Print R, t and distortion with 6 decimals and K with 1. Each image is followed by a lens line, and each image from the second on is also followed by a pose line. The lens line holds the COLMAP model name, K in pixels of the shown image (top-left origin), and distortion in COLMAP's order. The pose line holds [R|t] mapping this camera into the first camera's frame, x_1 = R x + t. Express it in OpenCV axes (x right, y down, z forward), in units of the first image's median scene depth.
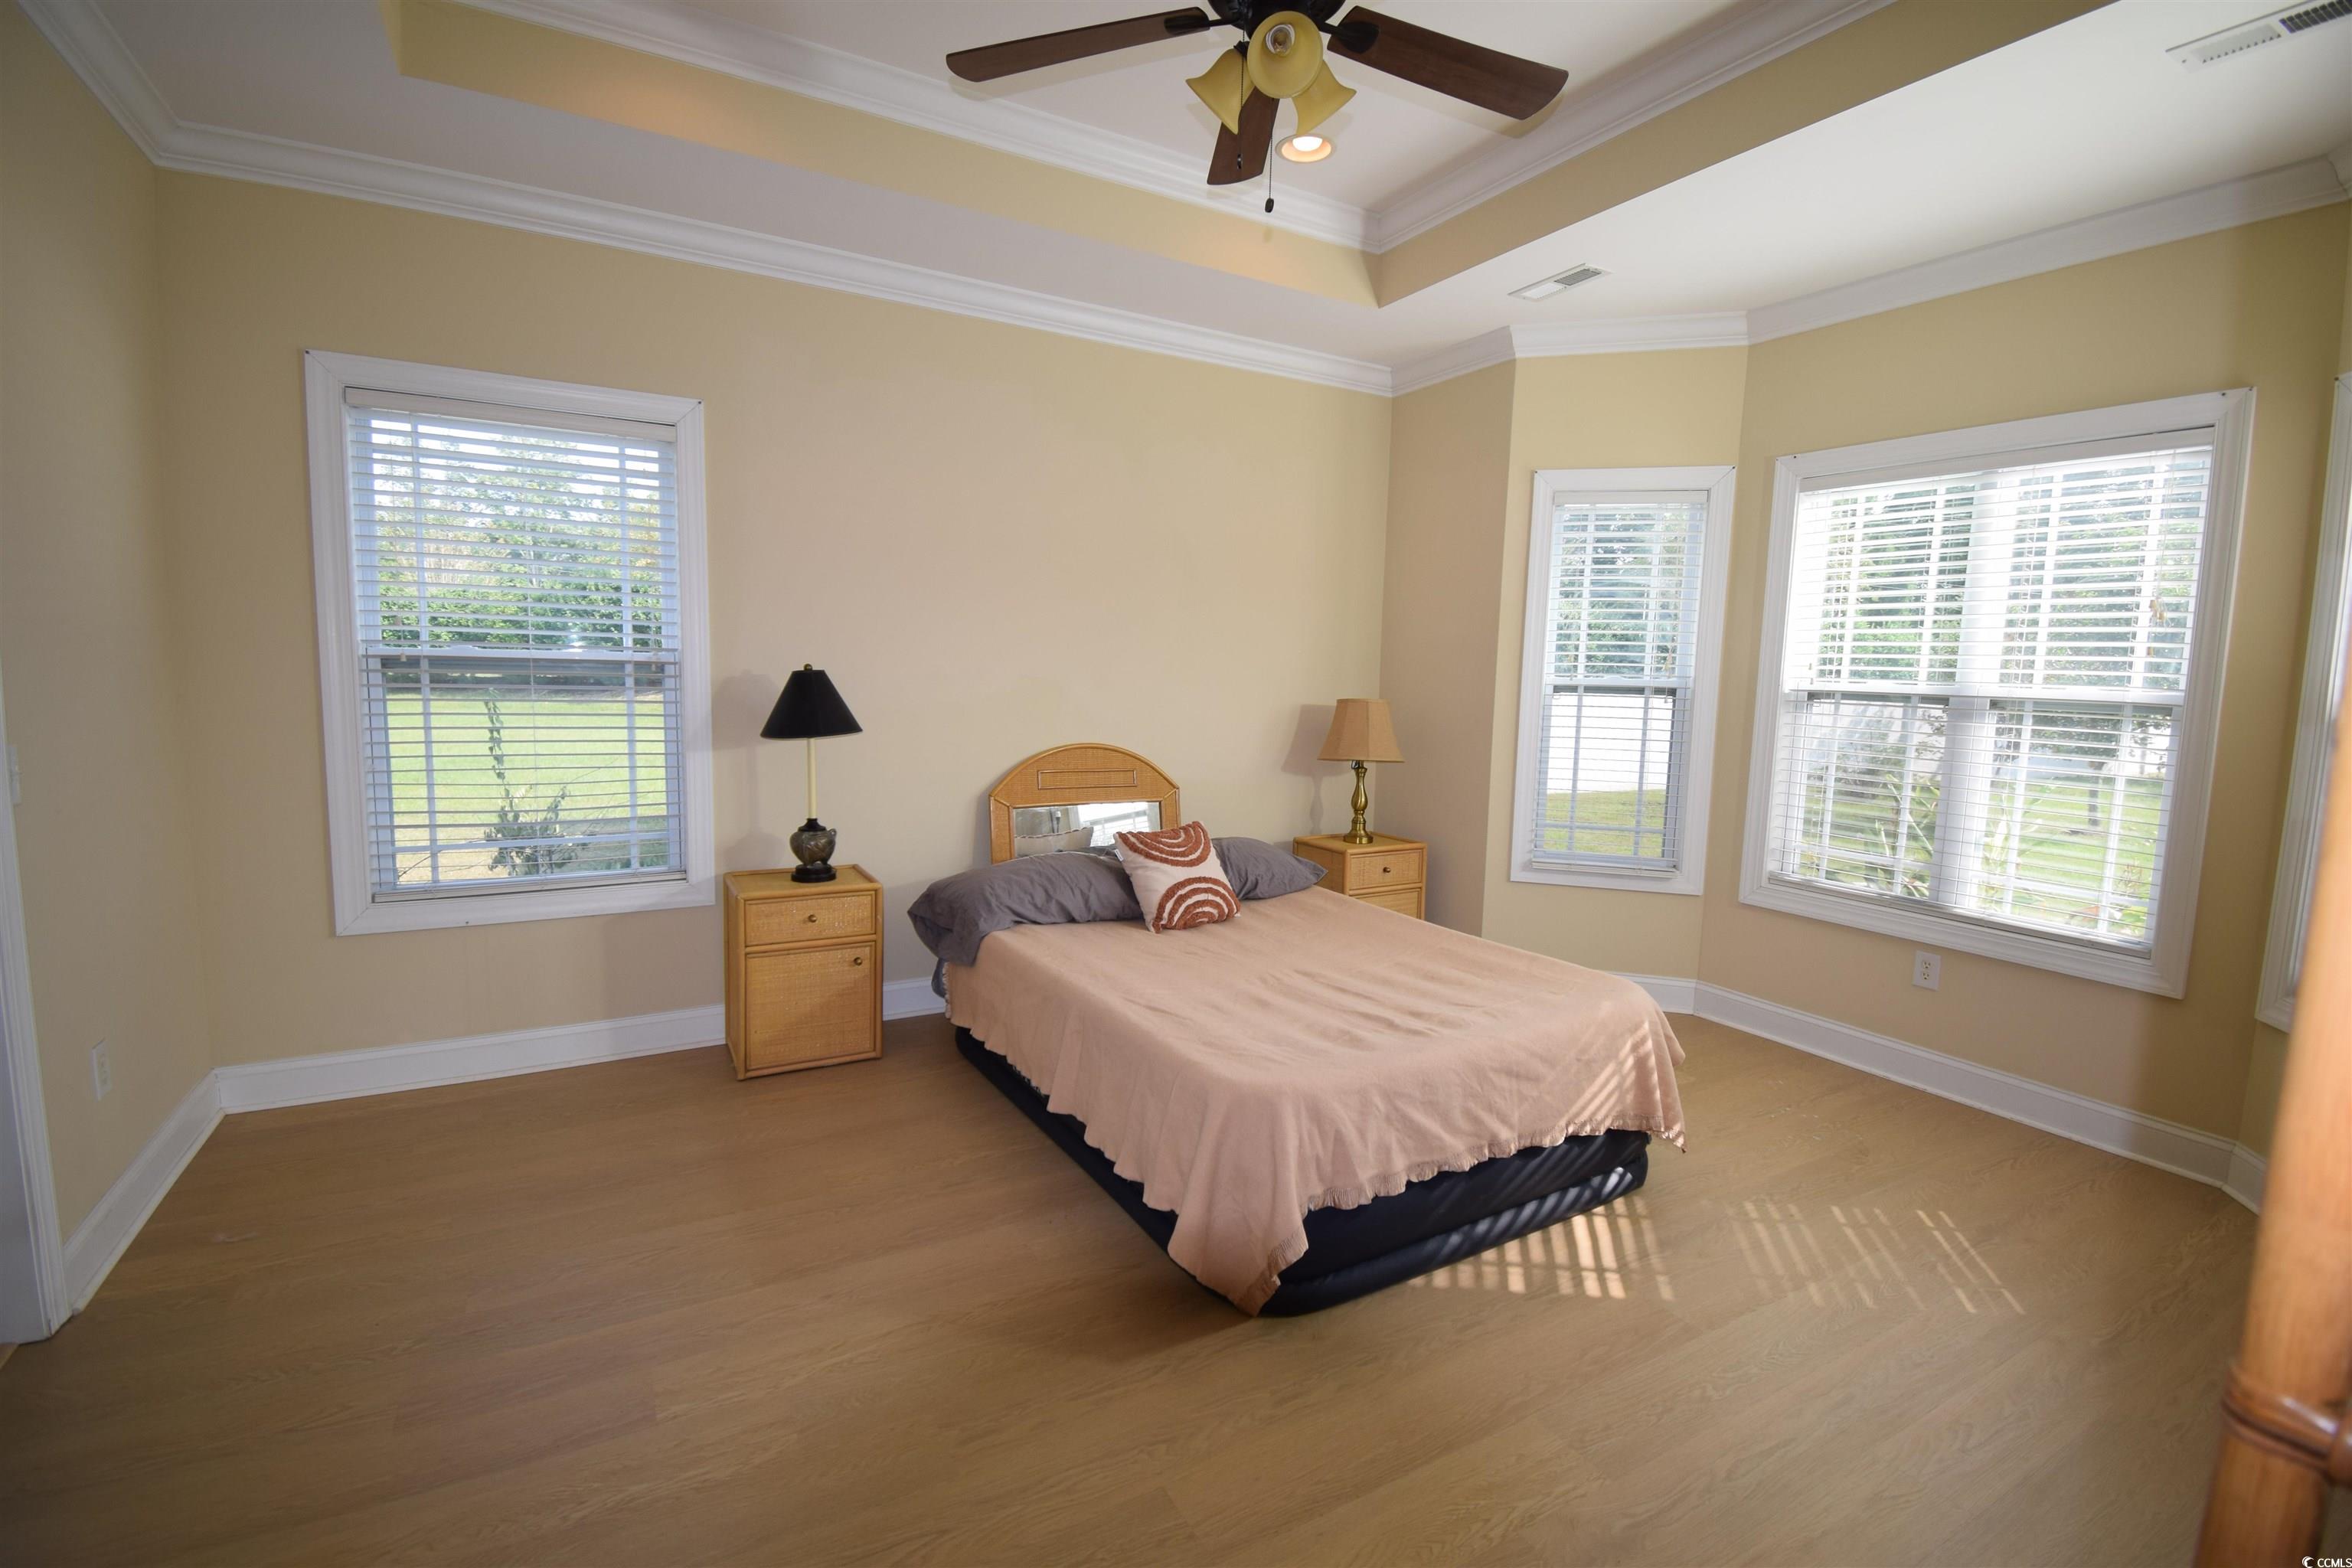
lens RADIAL K [[1033.8, 0, 1180.7], [0, 1033.8, 779.0], [0, 0, 1]] dist [0.021826, -0.025707]
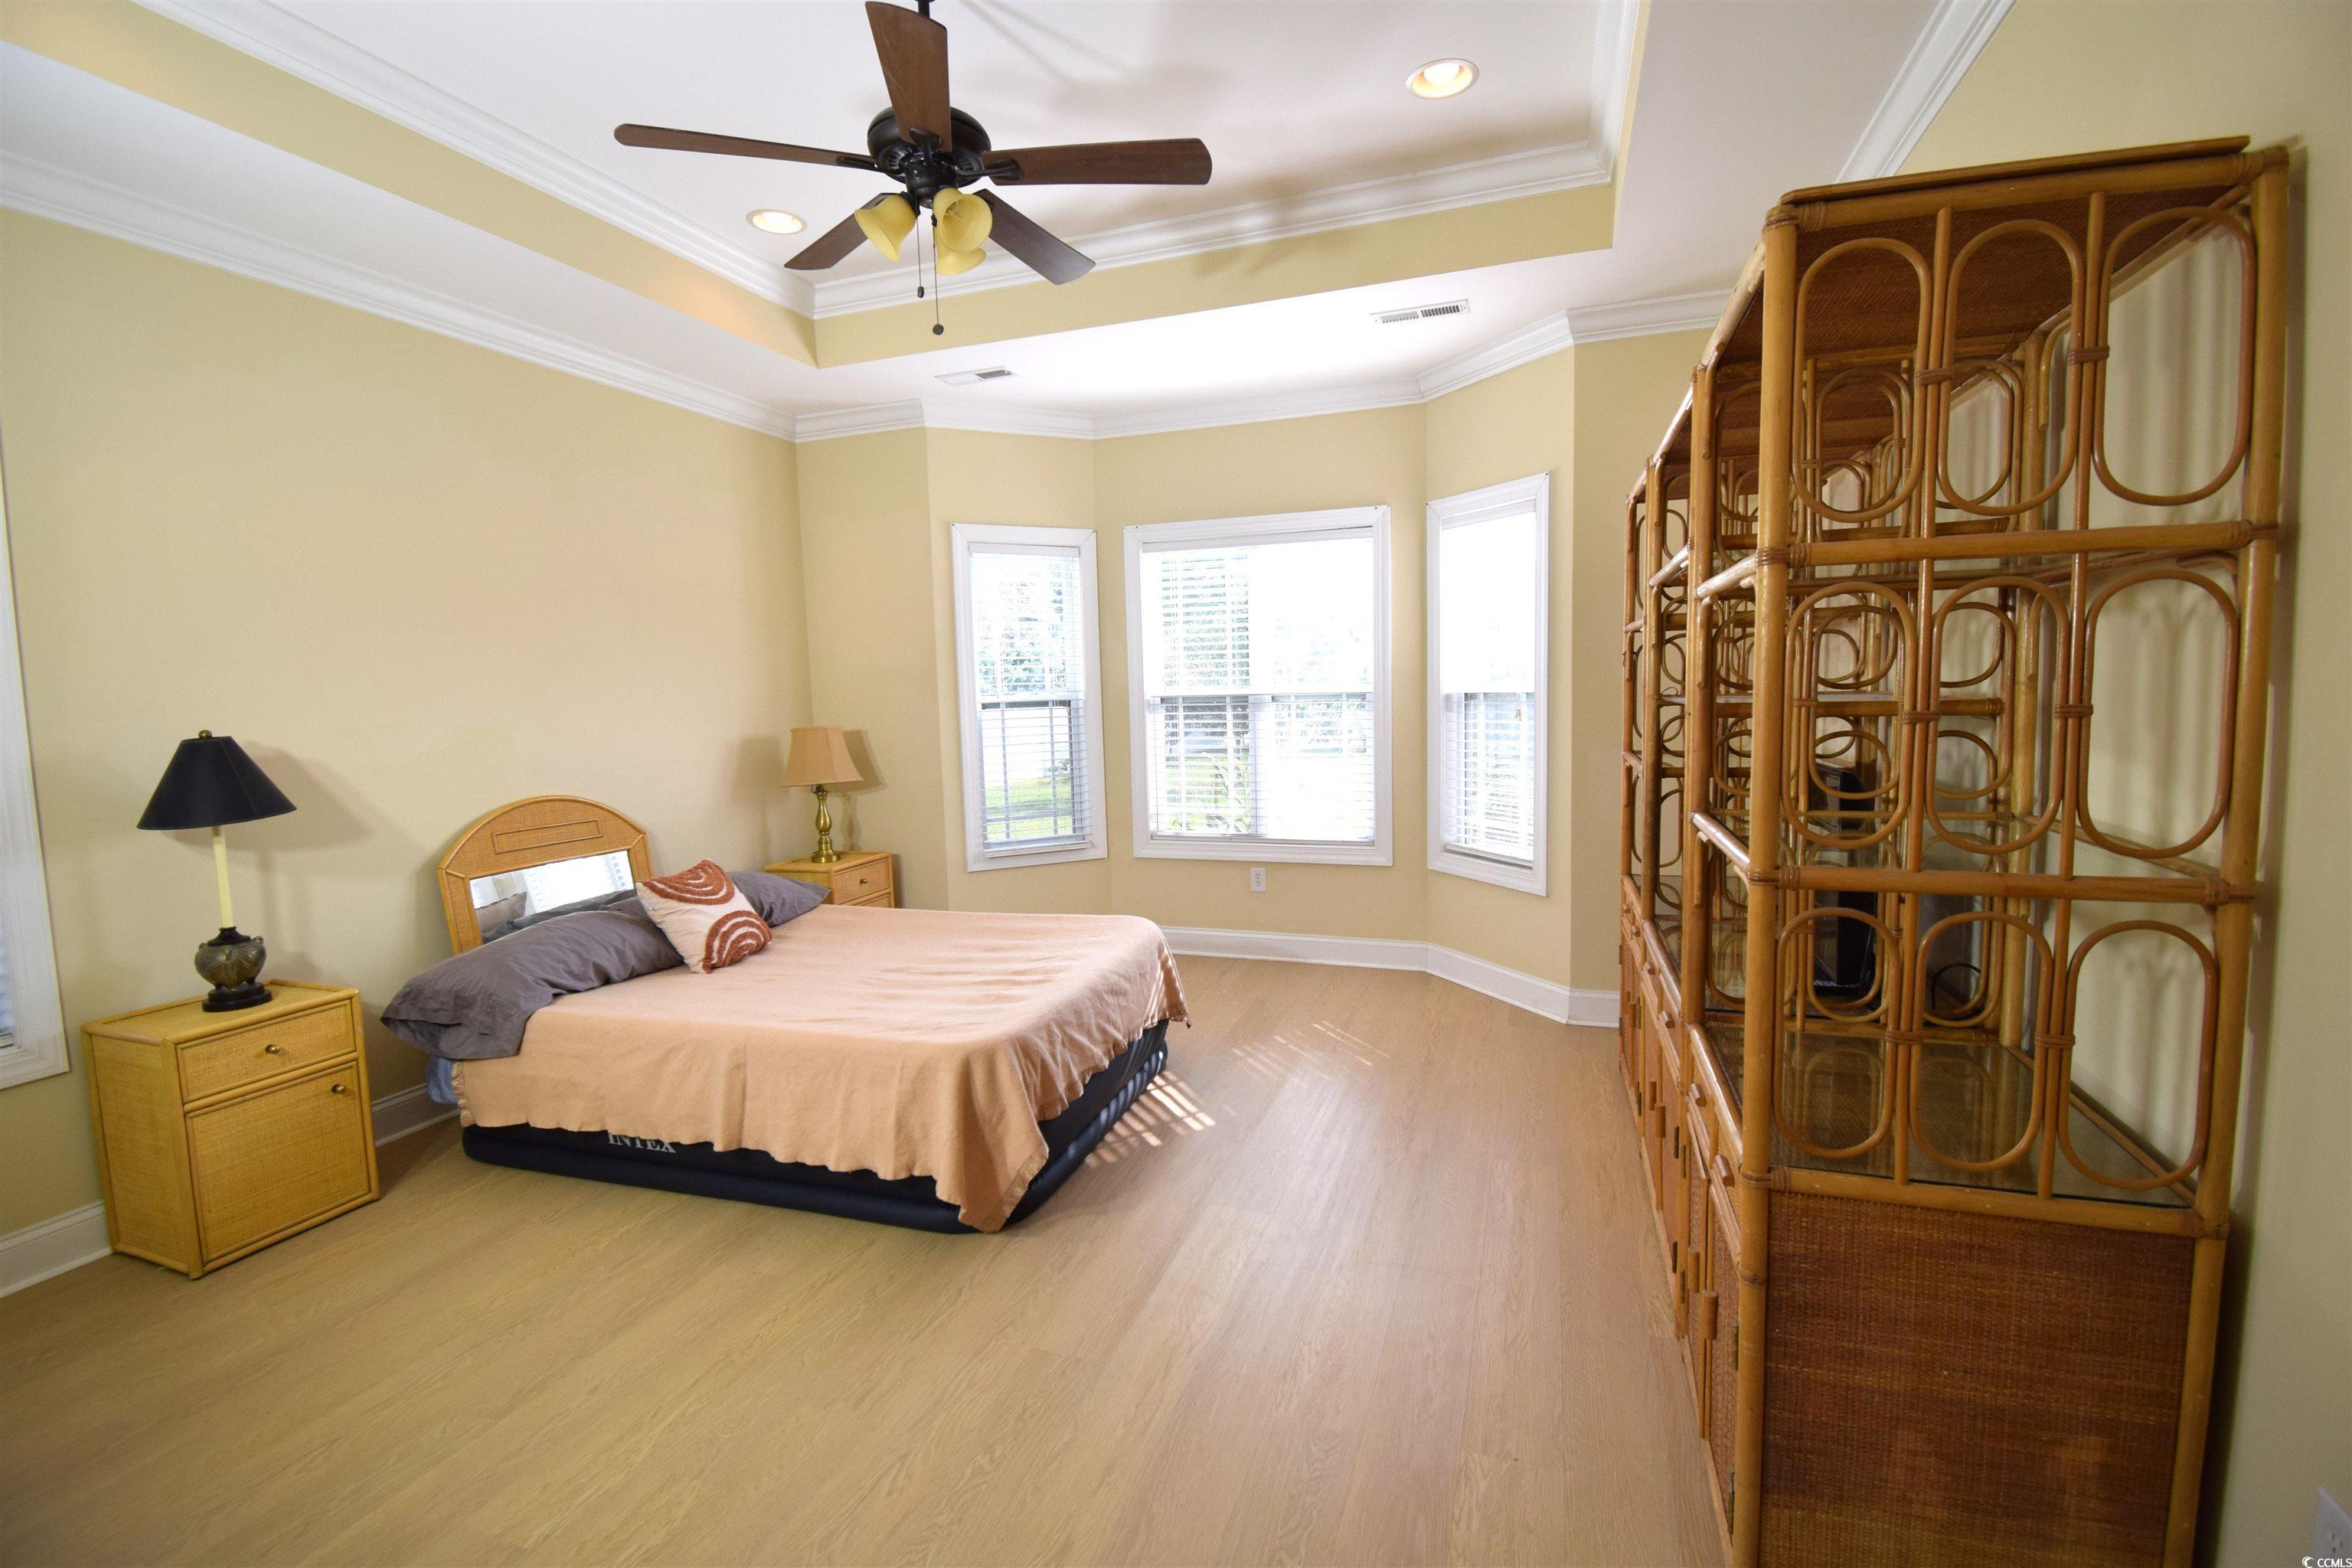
lens RADIAL K [[1033.8, 0, 1180.7], [0, 1033.8, 779.0], [0, 0, 1]] dist [0.021826, -0.025707]
pose [[0.753030, -0.104767, 0.649592, -0.305813], [0.116982, 0.992831, 0.024516, -0.007847], [-0.647504, 0.057529, 0.759887, -0.058439]]
